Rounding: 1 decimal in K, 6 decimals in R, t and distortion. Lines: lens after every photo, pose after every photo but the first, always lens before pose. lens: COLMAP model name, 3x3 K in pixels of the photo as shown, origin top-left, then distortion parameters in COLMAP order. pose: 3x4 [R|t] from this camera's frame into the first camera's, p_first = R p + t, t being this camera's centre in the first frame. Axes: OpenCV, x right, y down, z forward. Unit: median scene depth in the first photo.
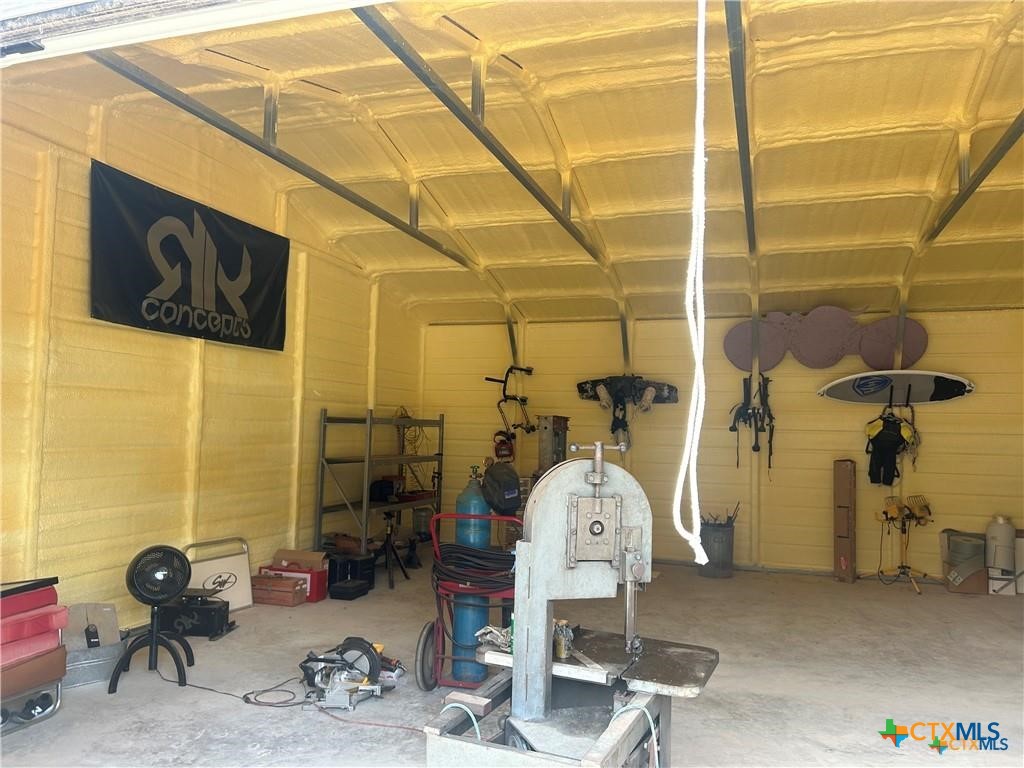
lens RADIAL K [[774.4, 0, 511.8], [0, 774.4, 381.2], [0, 0, 1]] dist [0.048562, -0.040149]
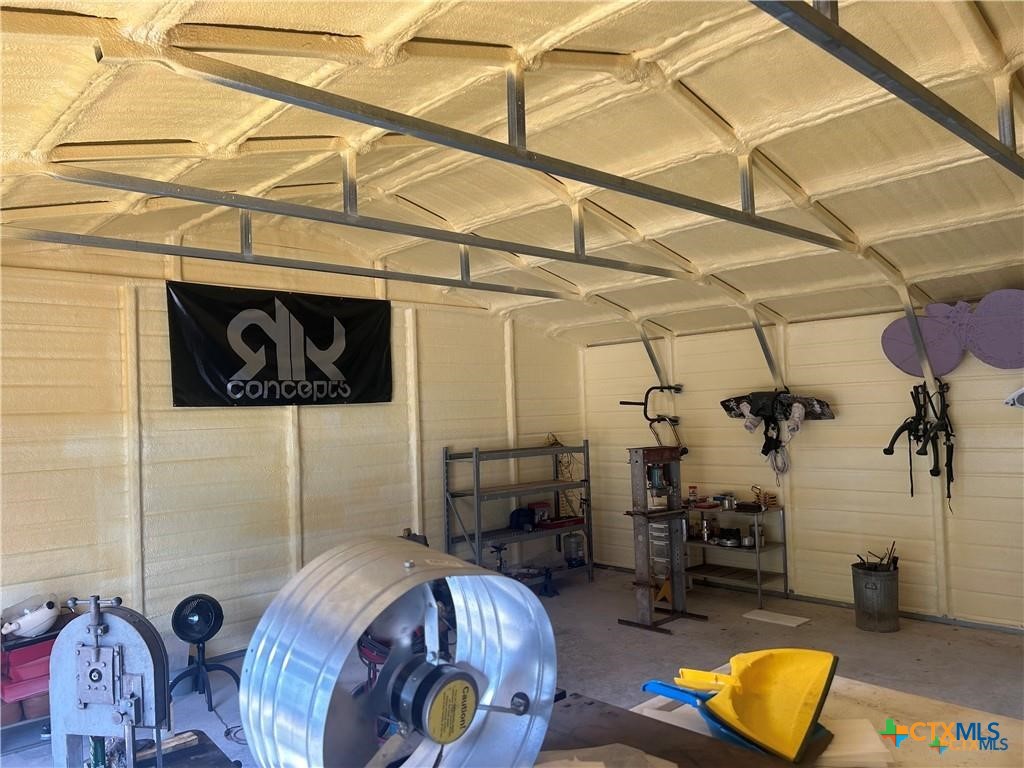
lens RADIAL K [[774.4, 0, 513.1], [0, 774.4, 388.9], [0, 0, 1]] dist [0.048562, -0.040149]
pose [[0.878445, -0.067261, -0.473086, 0.432631], [0.084854, 0.996266, 0.015915, -0.066762], [0.470250, -0.054124, 0.880872, 0.117042]]
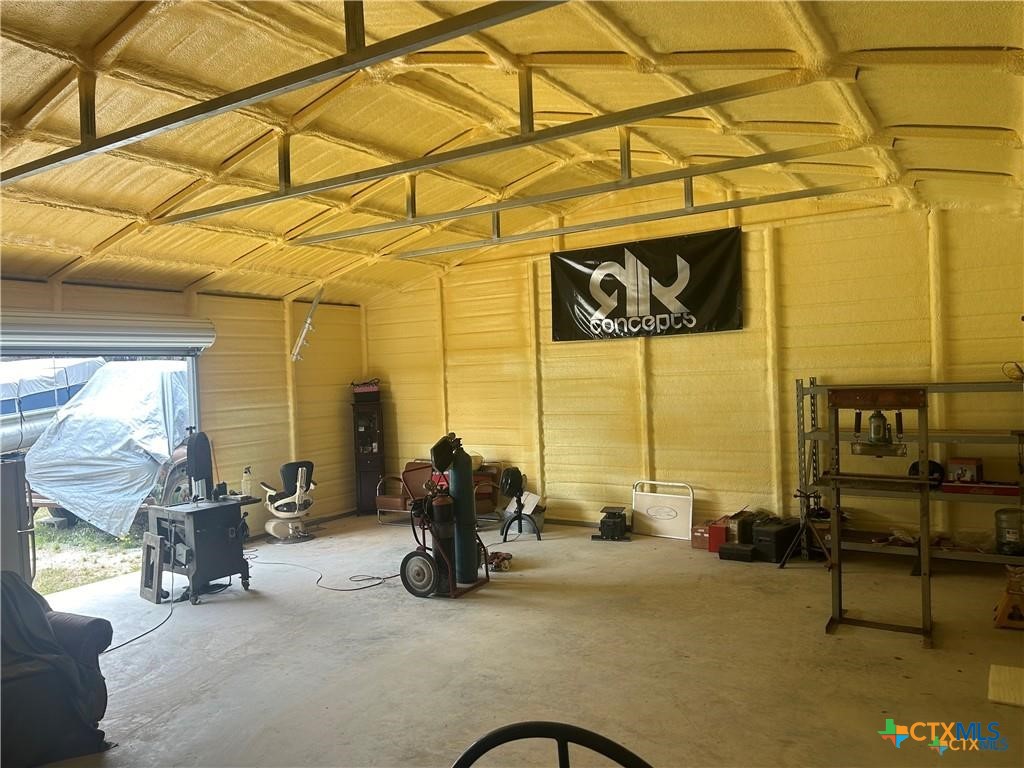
lens RADIAL K [[774.4, 0, 513.2], [0, 774.4, 384.5], [0, 0, 1]] dist [0.048562, -0.040149]
pose [[-0.244761, 0.007601, -0.969554, 0.971359], [0.094828, 0.995363, -0.016136, 0.030269], [0.964935, -0.095890, -0.244347, 1.064428]]
